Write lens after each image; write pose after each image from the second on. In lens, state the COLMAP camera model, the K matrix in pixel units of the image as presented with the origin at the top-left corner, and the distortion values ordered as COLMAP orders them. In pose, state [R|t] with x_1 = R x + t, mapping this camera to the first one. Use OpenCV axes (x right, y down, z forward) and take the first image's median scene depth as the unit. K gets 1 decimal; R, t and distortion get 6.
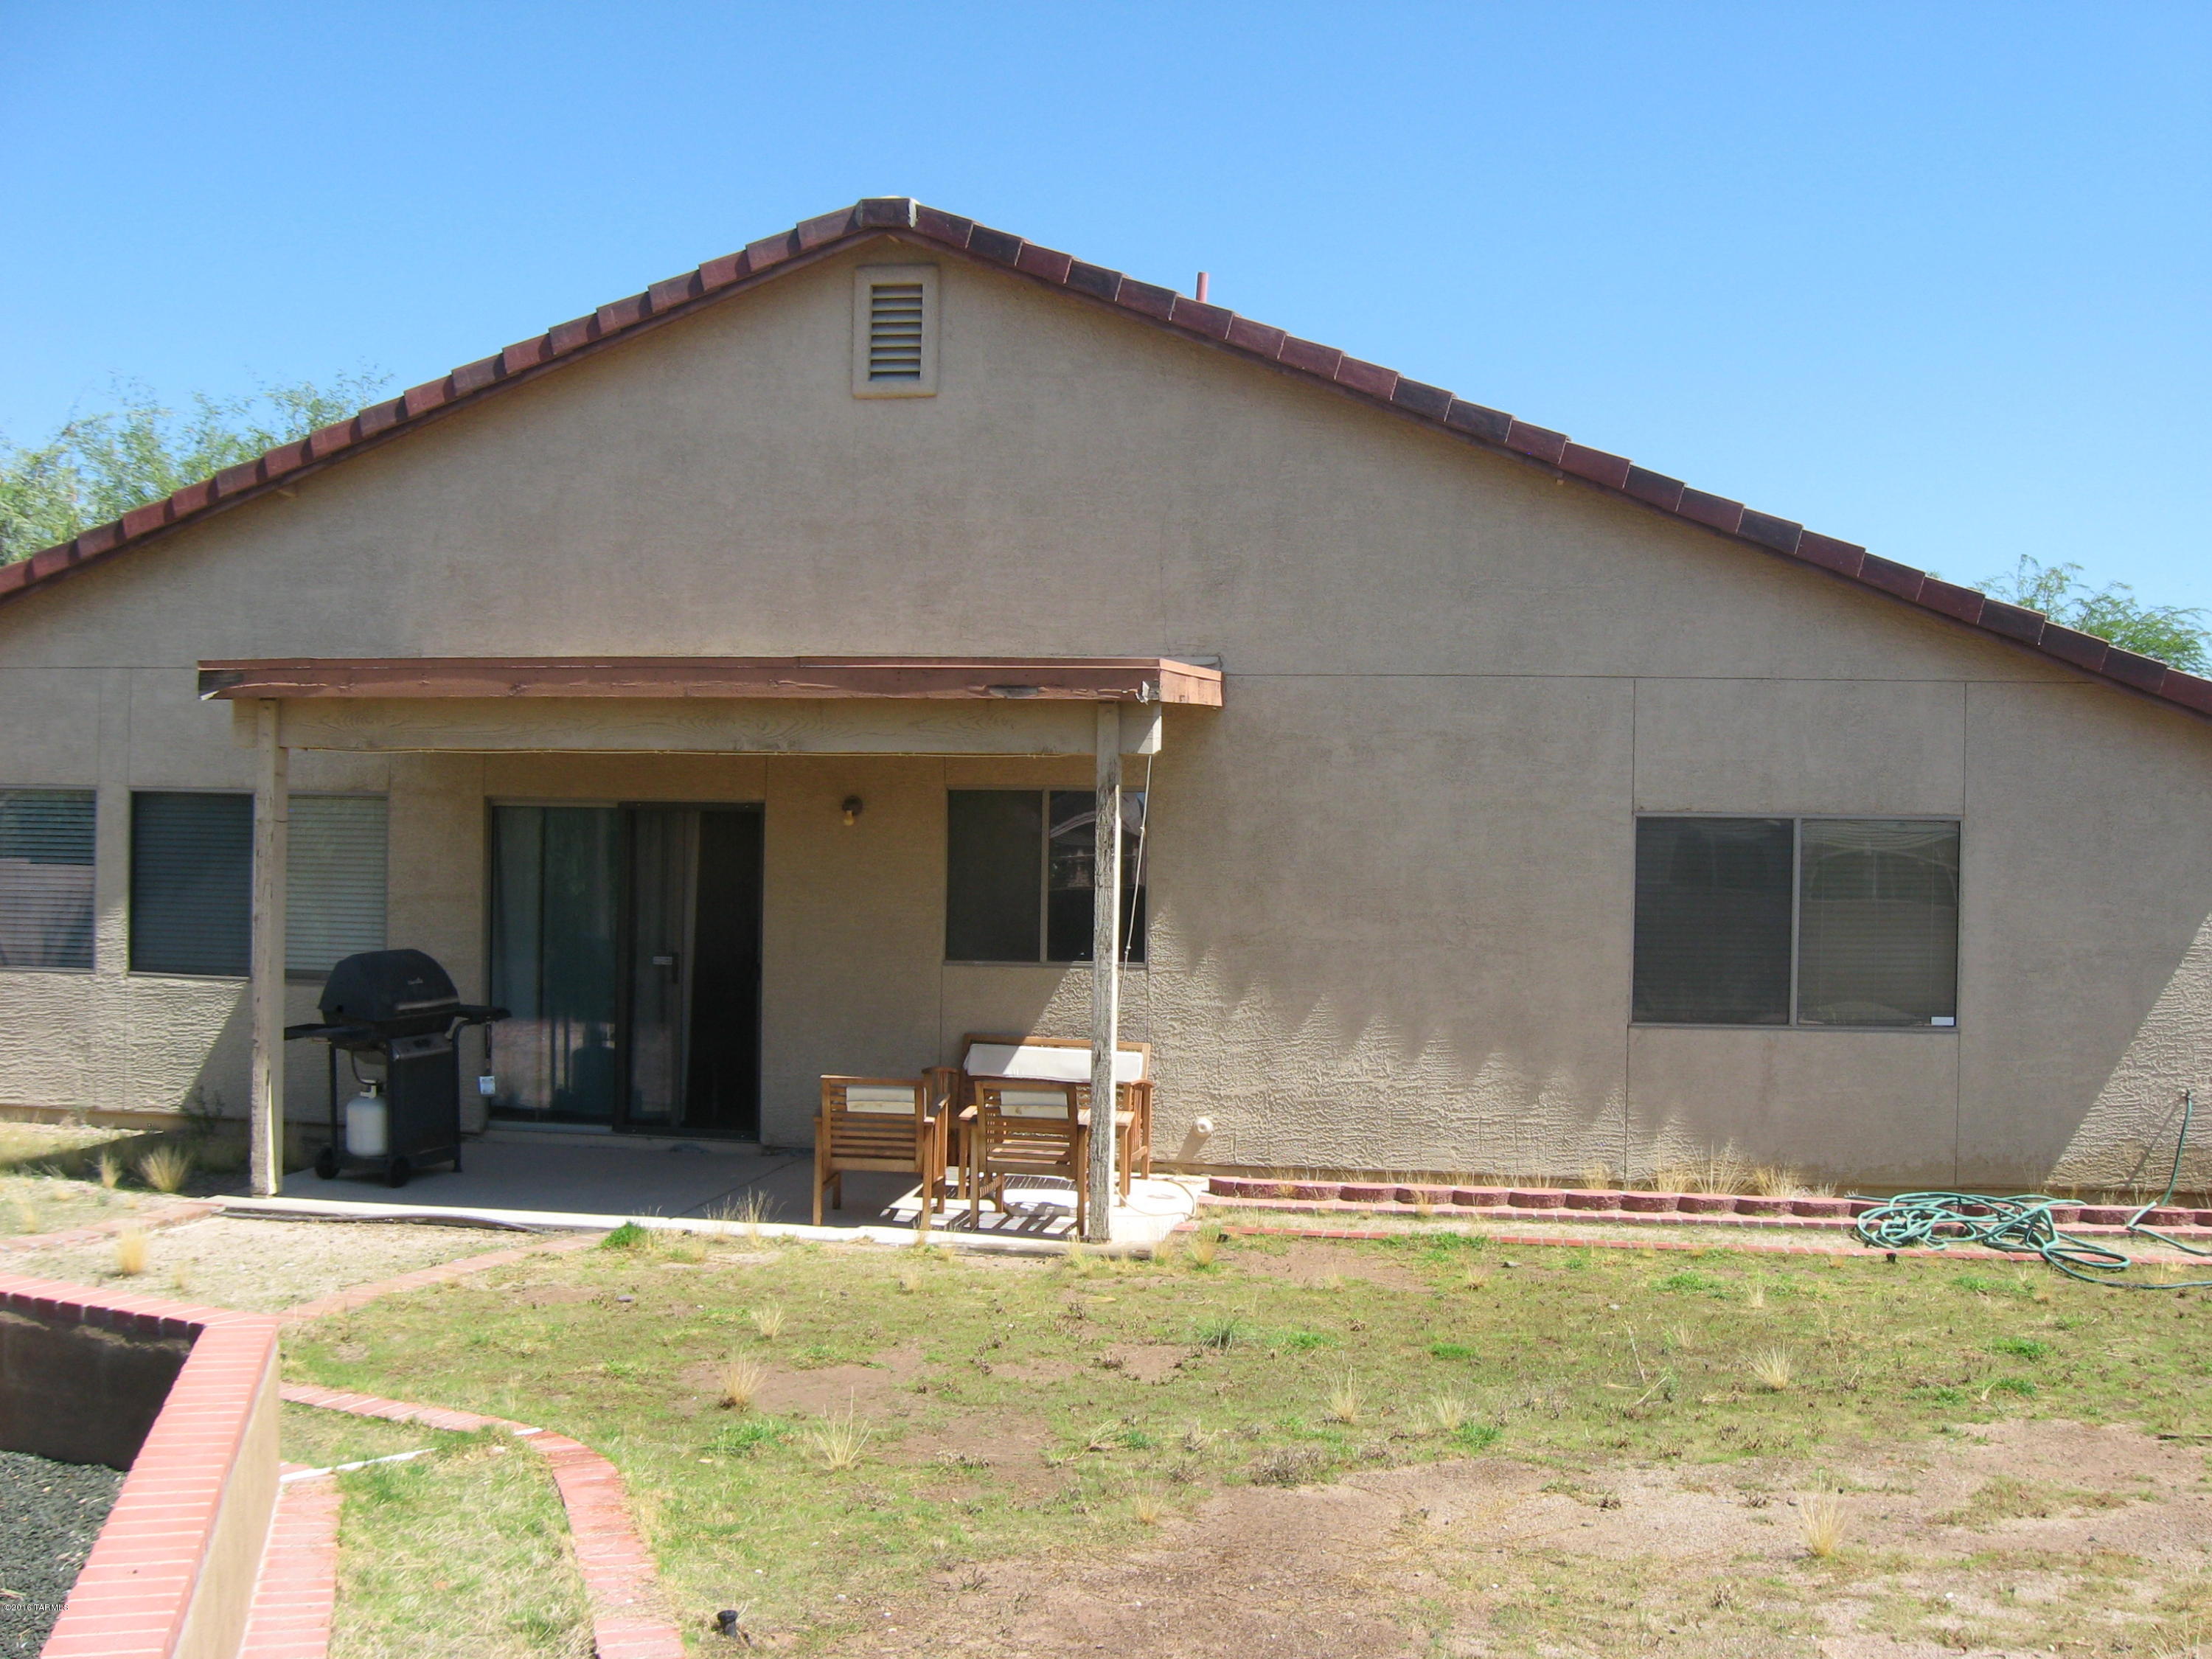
lens RADIAL K [[2342.1, 0, 1119.4], [0, 2342.1, 828.4], [0, 0, 1]] dist [-0.142882, 0.069358]
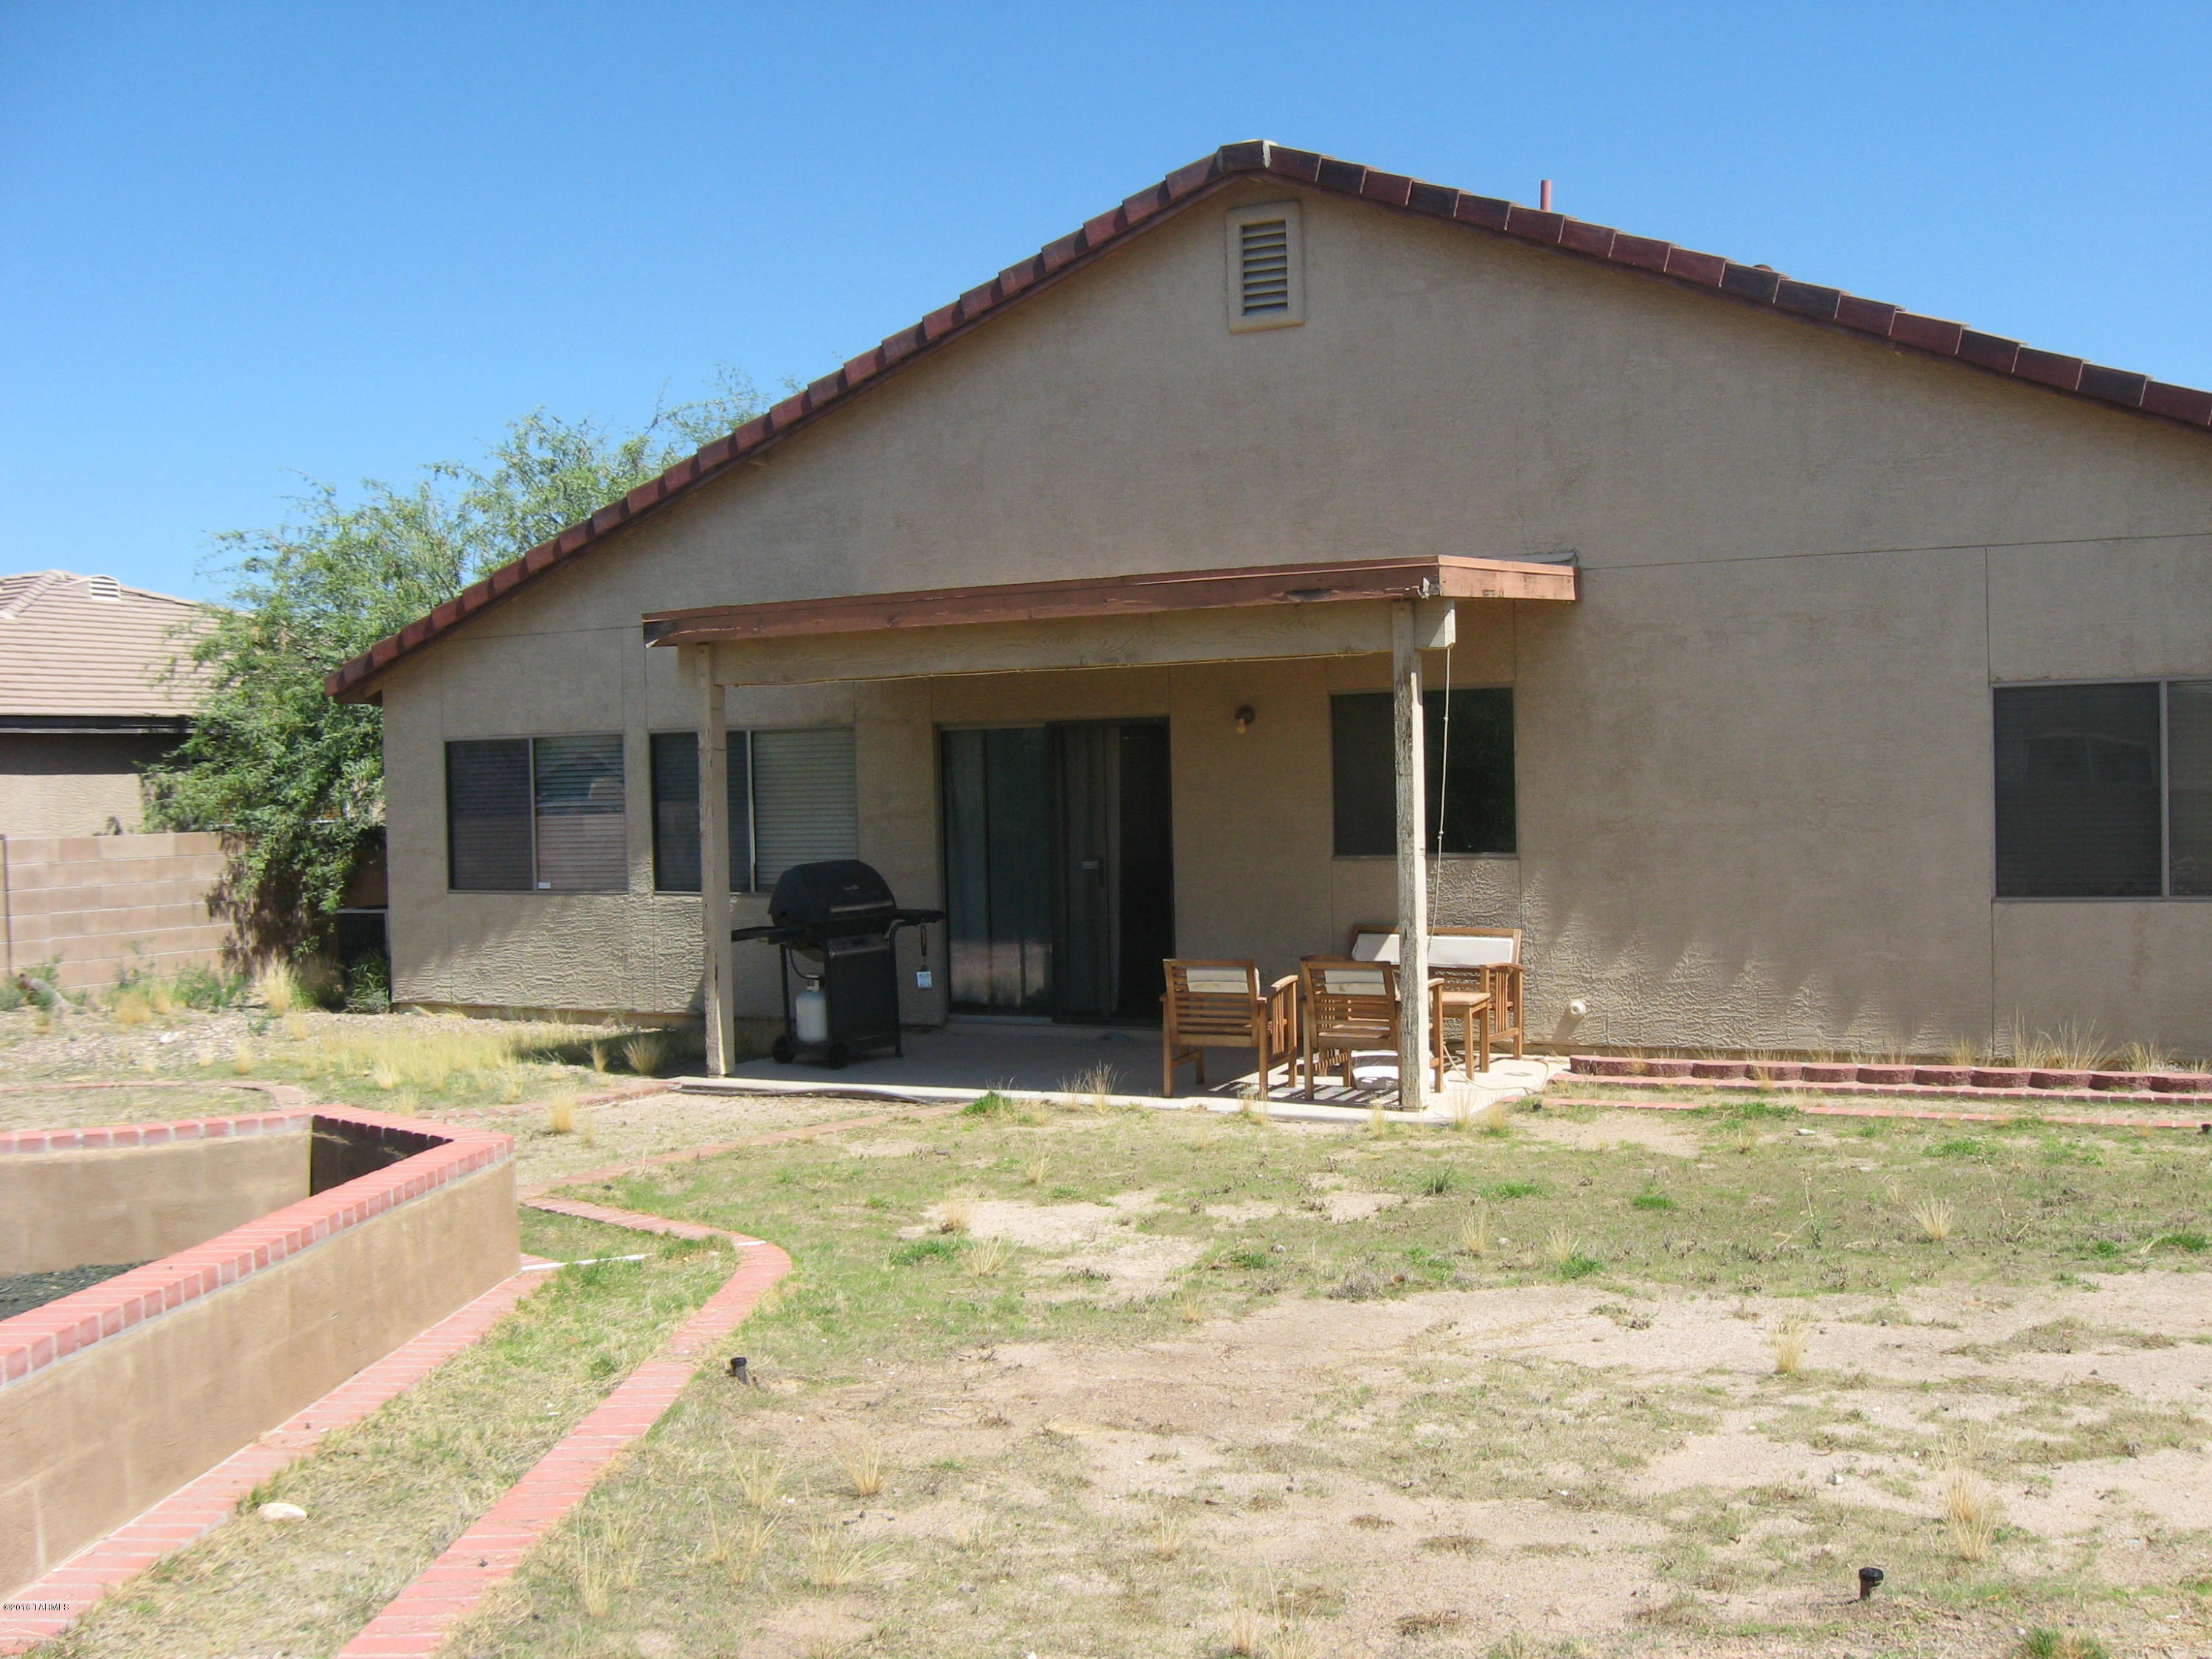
lens RADIAL K [[2342.1, 0, 1119.4], [0, 2342.1, 828.4], [0, 0, 1]] dist [-0.142882, 0.069358]
pose [[0.946923, -0.032925, -0.319771, 0.180182], [0.041306, 0.998957, 0.019460, 0.020113], [0.318797, -0.031636, 0.947295, -0.036199]]
